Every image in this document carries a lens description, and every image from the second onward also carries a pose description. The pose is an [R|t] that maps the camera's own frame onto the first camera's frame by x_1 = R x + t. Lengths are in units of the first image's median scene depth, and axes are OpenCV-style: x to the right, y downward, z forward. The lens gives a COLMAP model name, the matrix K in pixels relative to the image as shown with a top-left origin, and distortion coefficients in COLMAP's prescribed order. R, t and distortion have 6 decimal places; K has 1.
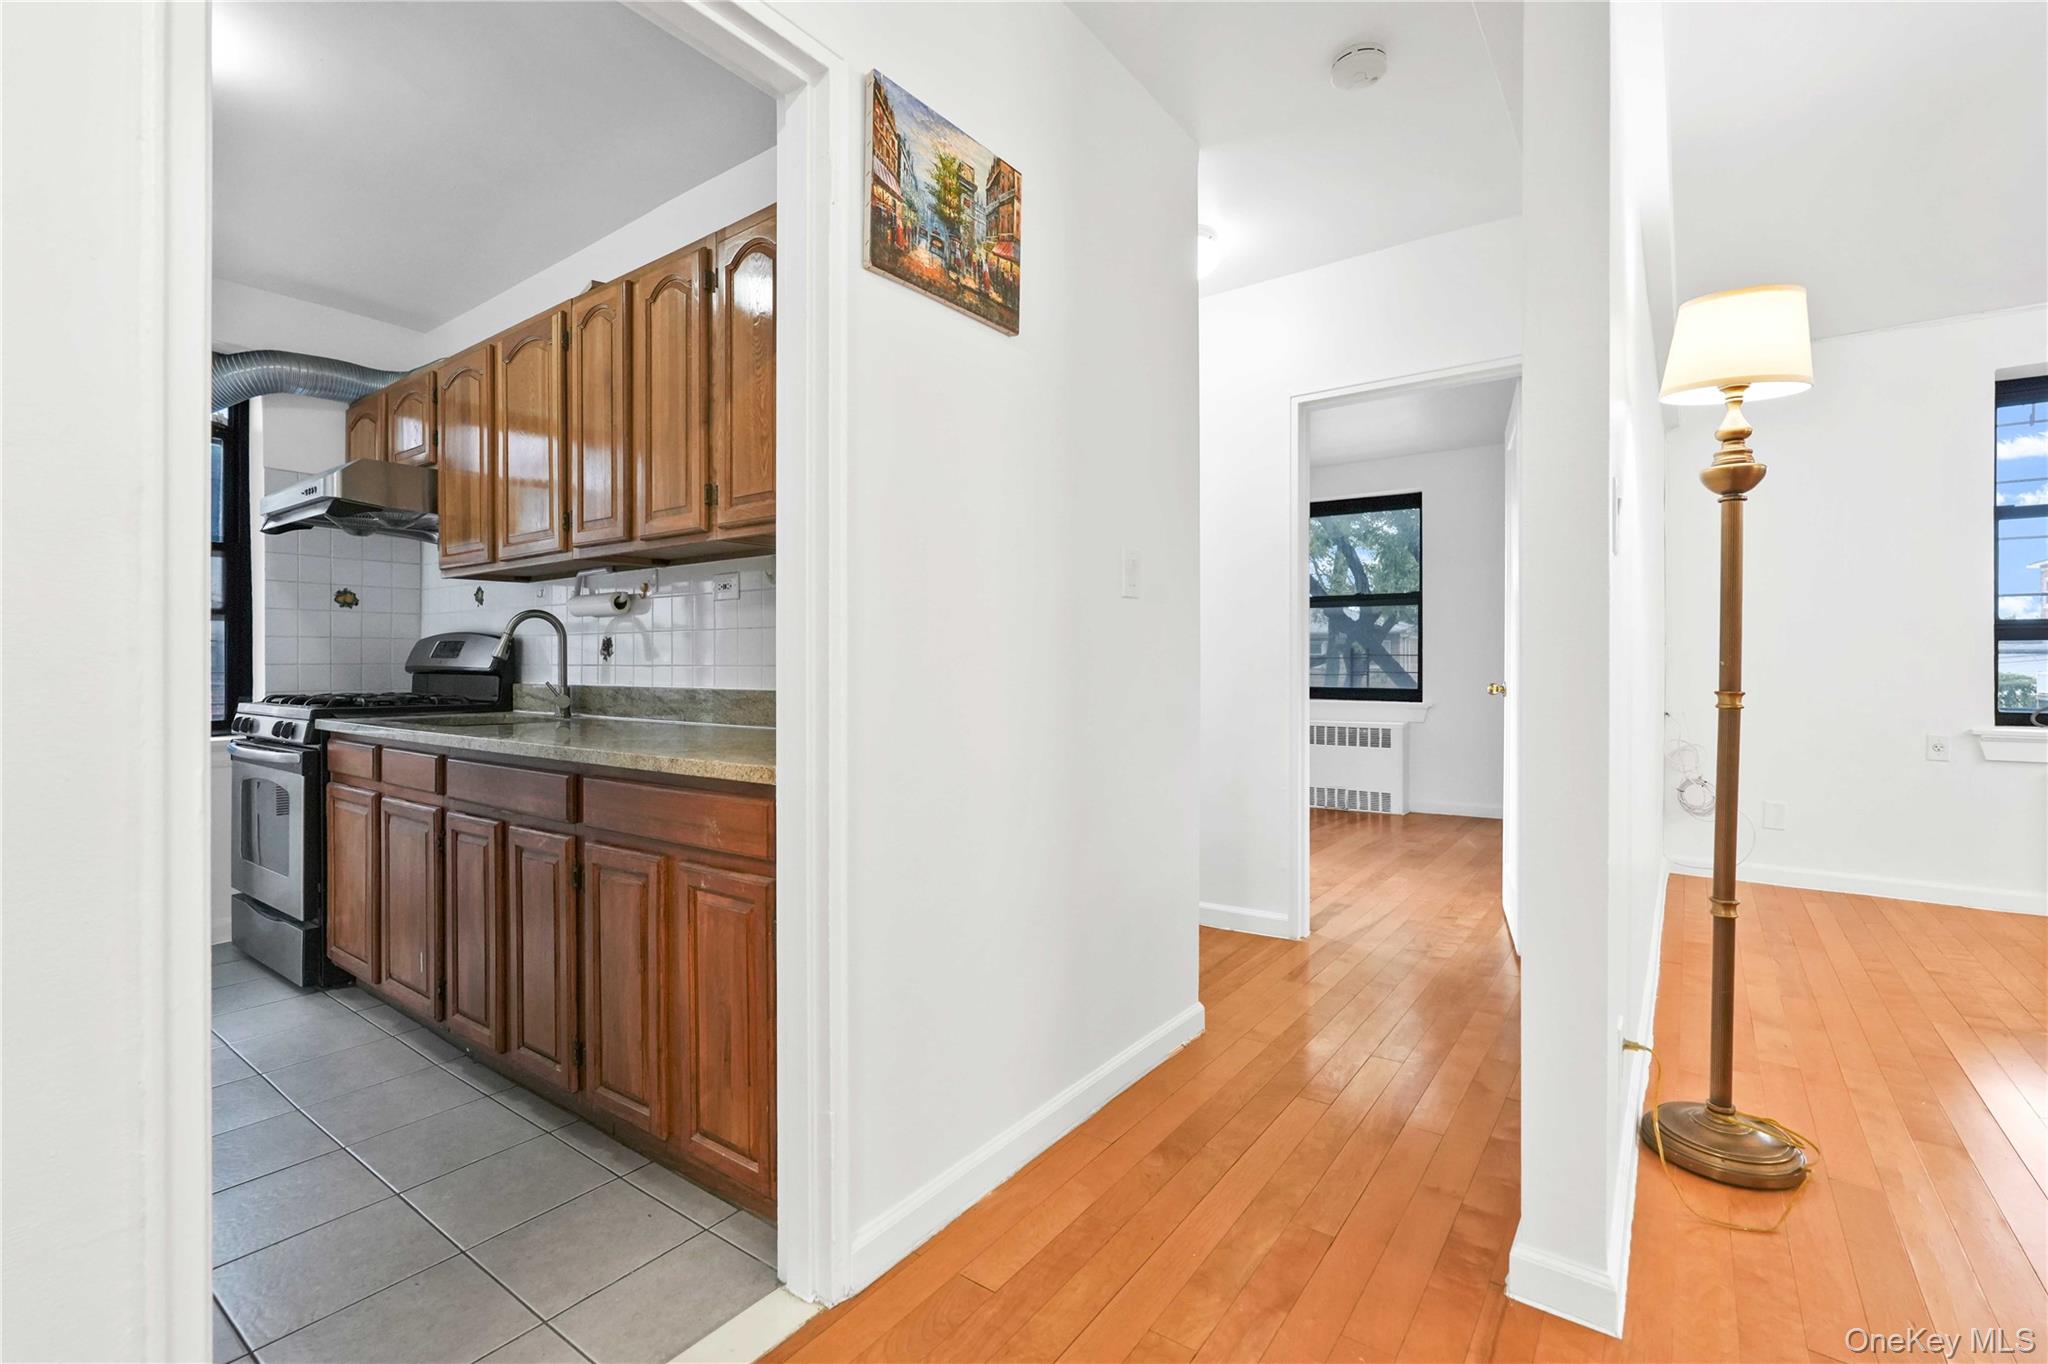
lens RADIAL K [[900.3, 0, 1019.1], [0, 900.3, 660.9], [0, 0, 1]] dist [-0.001378, 0.000334]
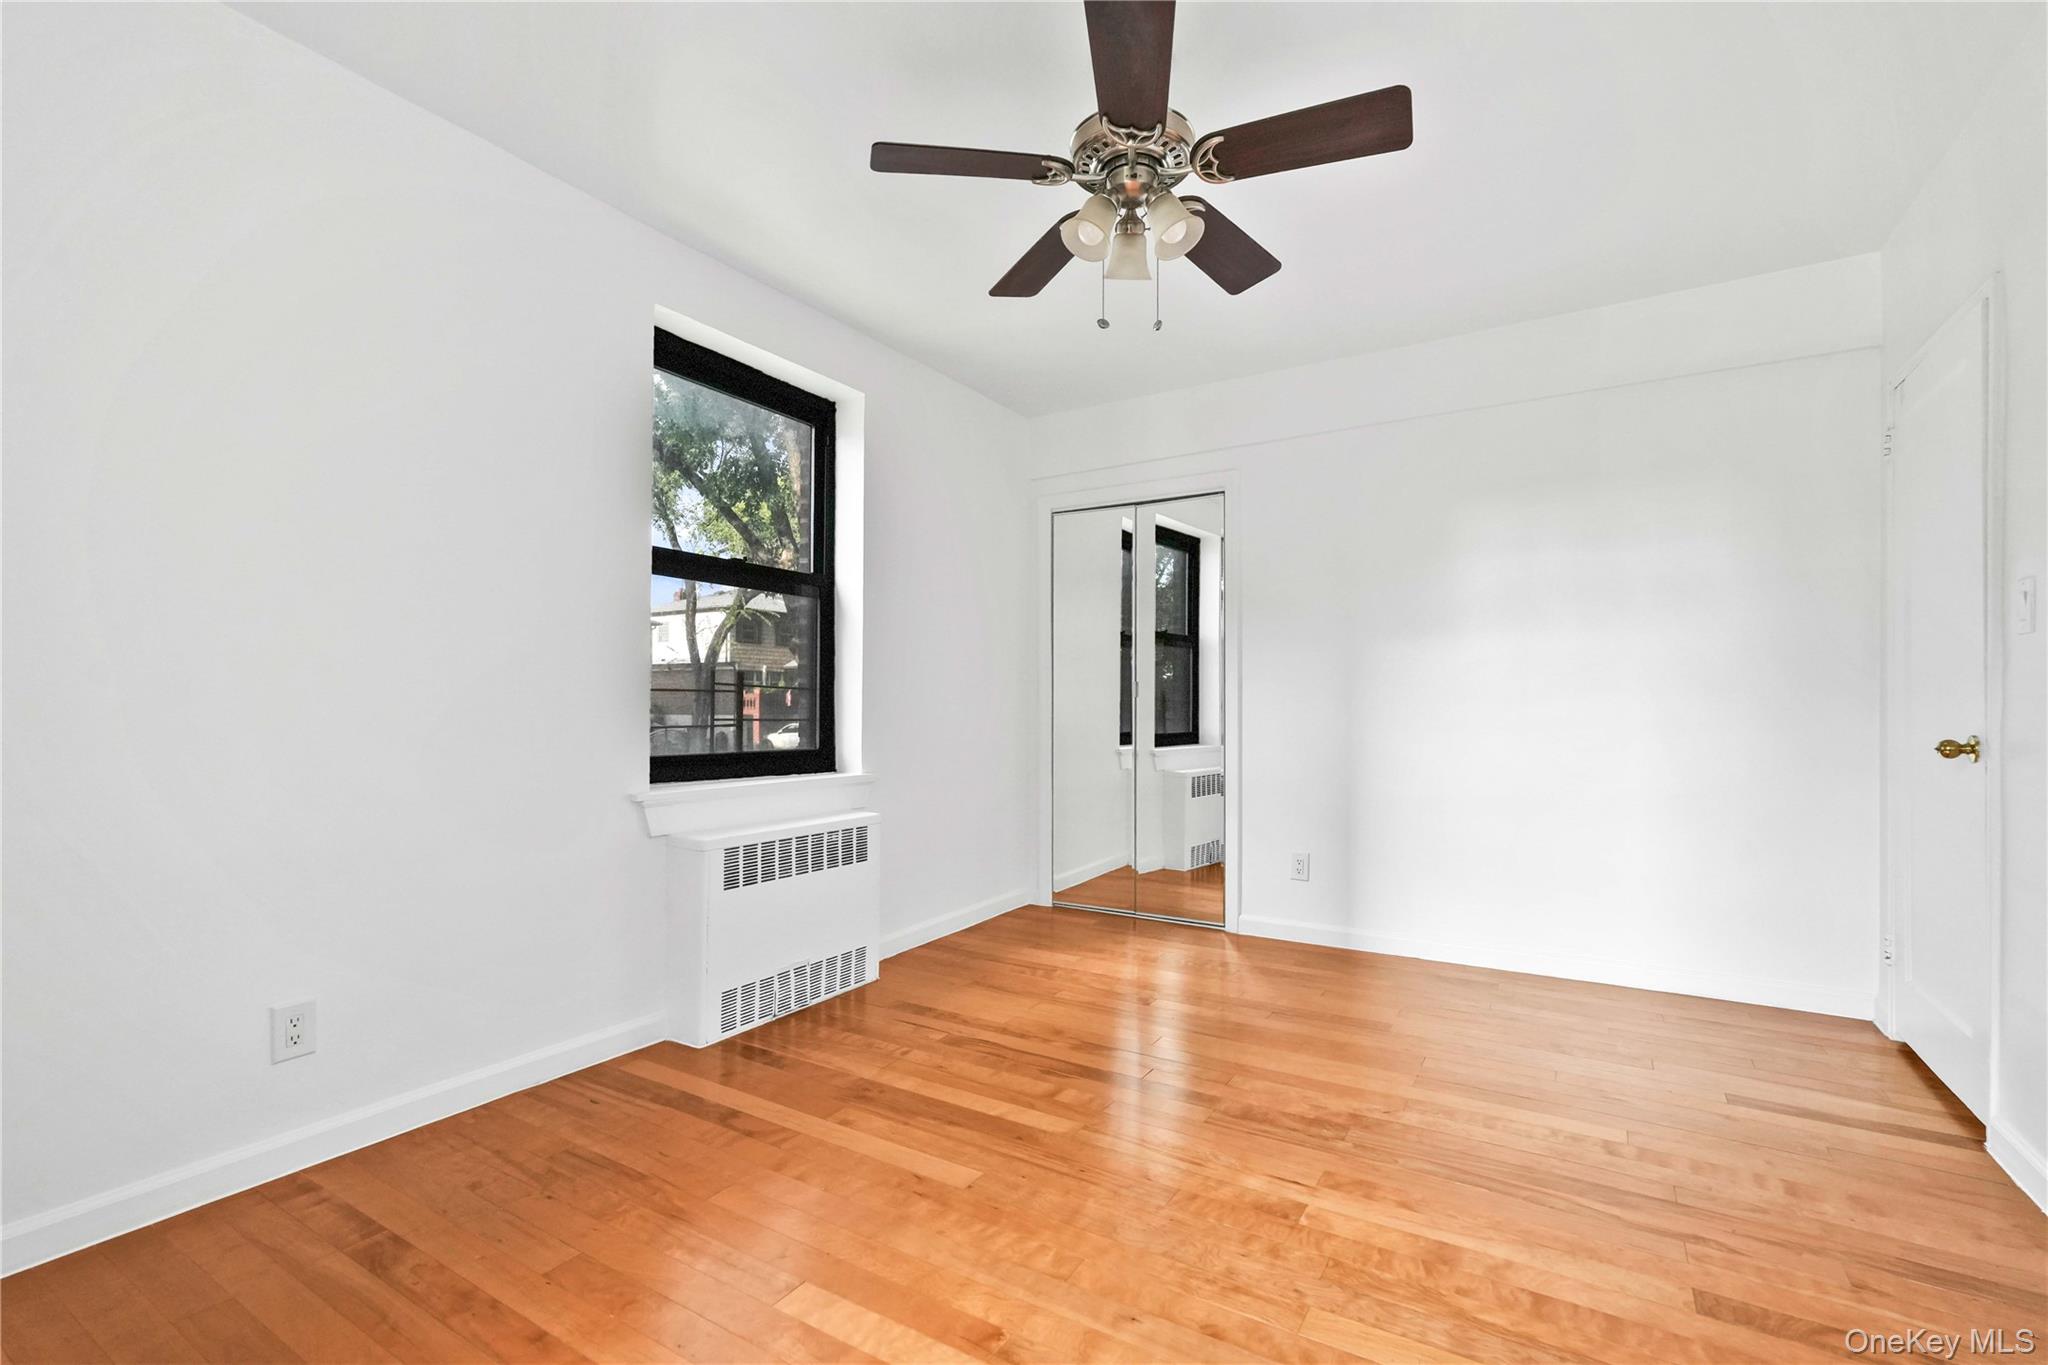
lens RADIAL K [[900.3, 0, 1035.9], [0, 900.3, 690.5], [0, 0, 1]] dist [-0.001378, 0.000334]
pose [[-0.082454, 0.022133, 0.996349, -0.130705], [-0.010513, 0.999678, -0.023077, 0.006226], [-0.996539, -0.012377, -0.082195, 0.918465]]
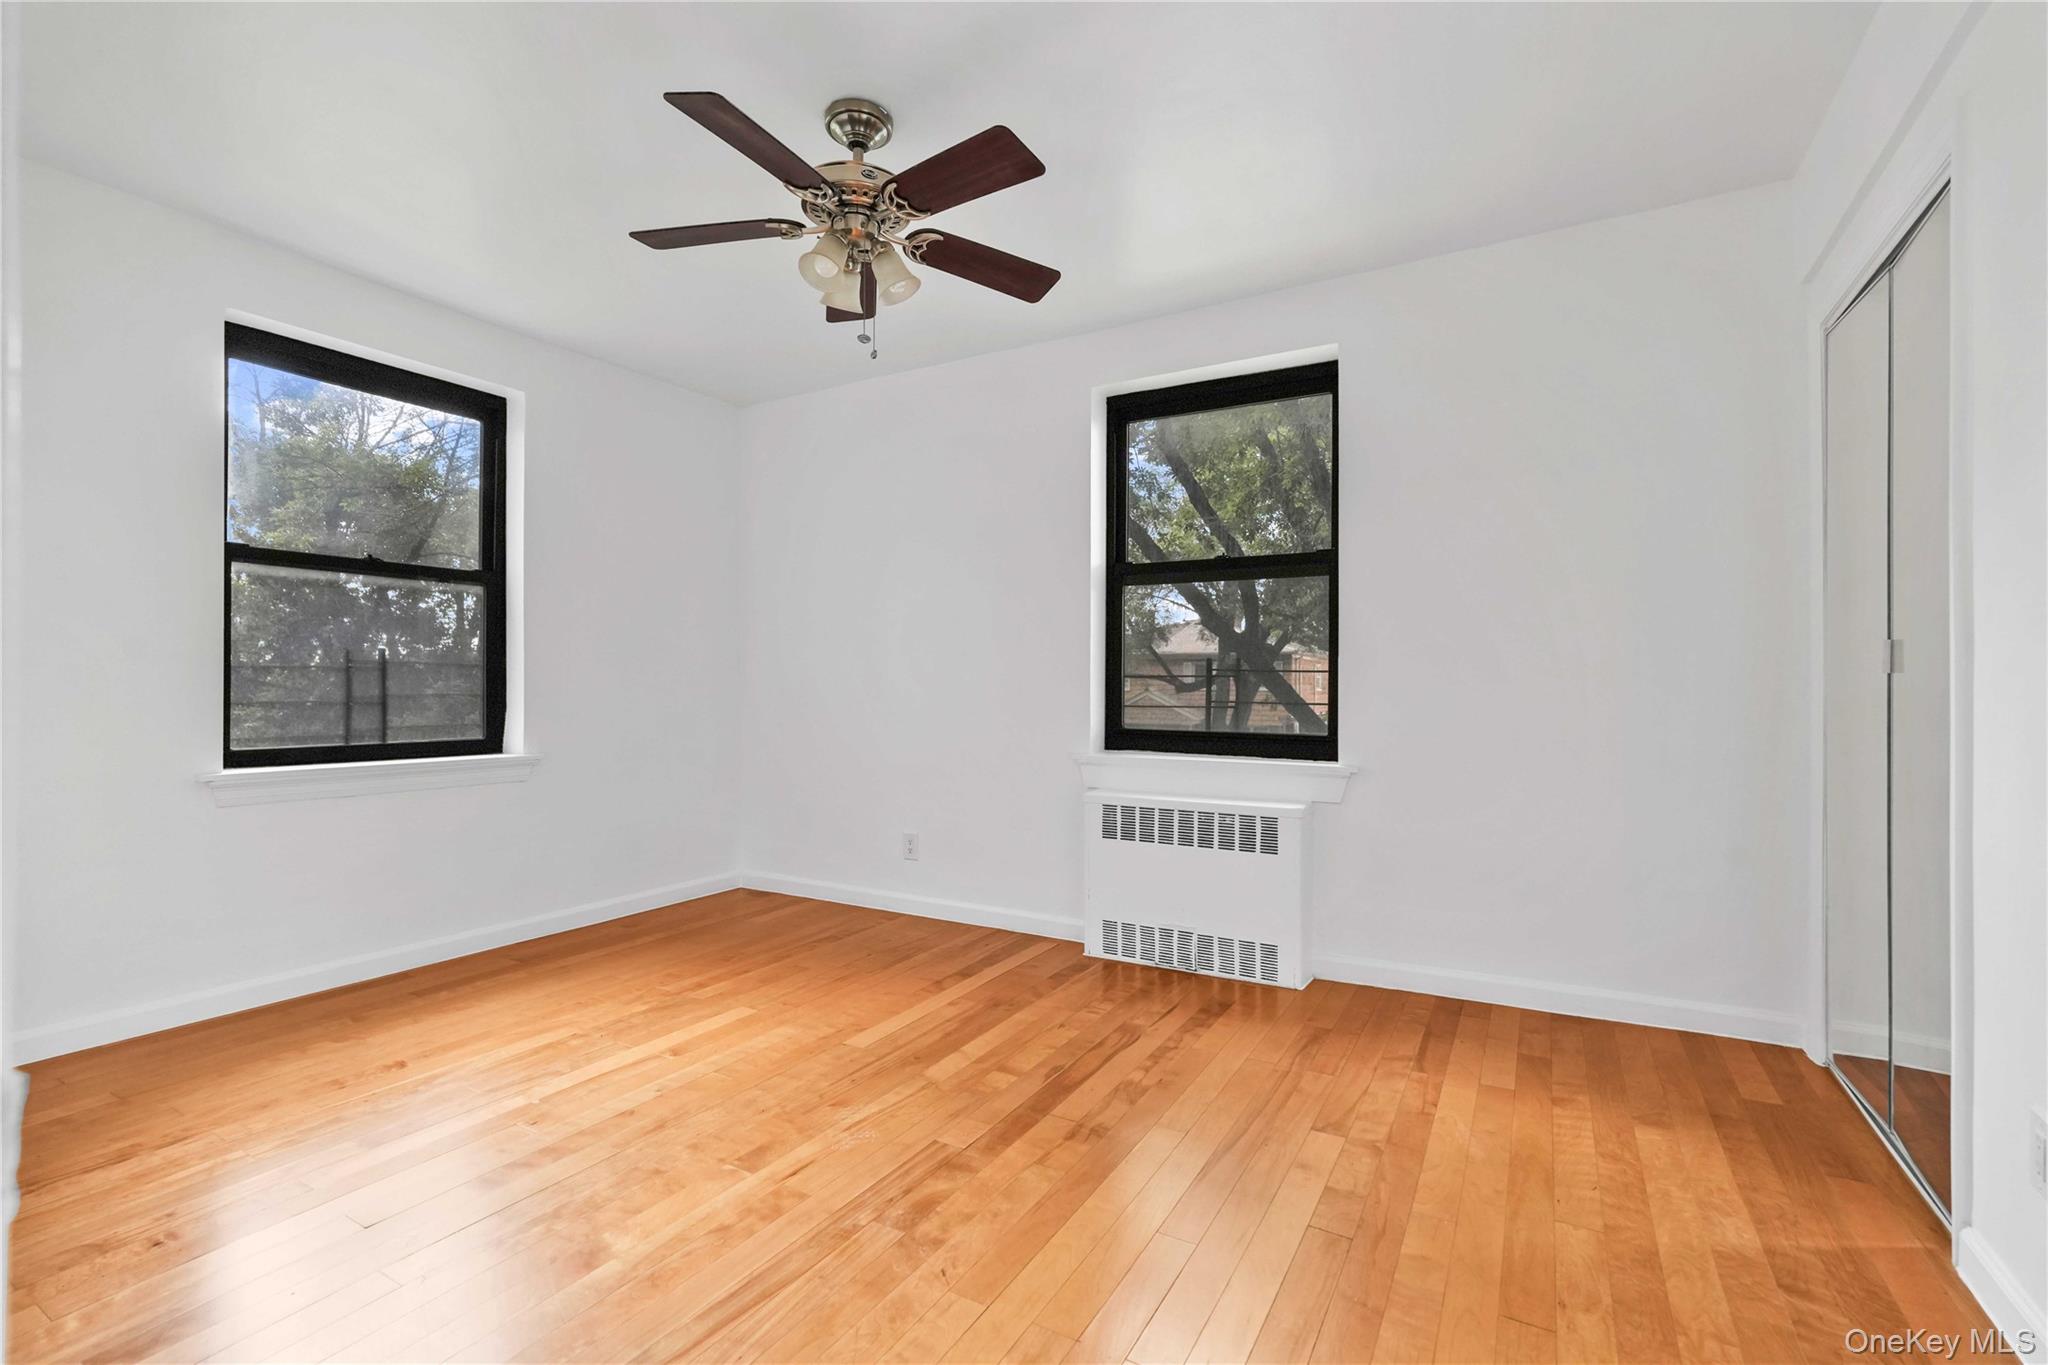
lens RADIAL K [[900.3, 0, 1016.5], [0, 900.3, 670.7], [0, 0, 1]] dist [-0.001378, 0.000334]
pose [[0.994551, 0.008709, 0.103888, 0.208117], [-0.007644, 0.999914, -0.010646, 0.000147], [-0.103972, 0.009794, 0.994532, 0.499011]]
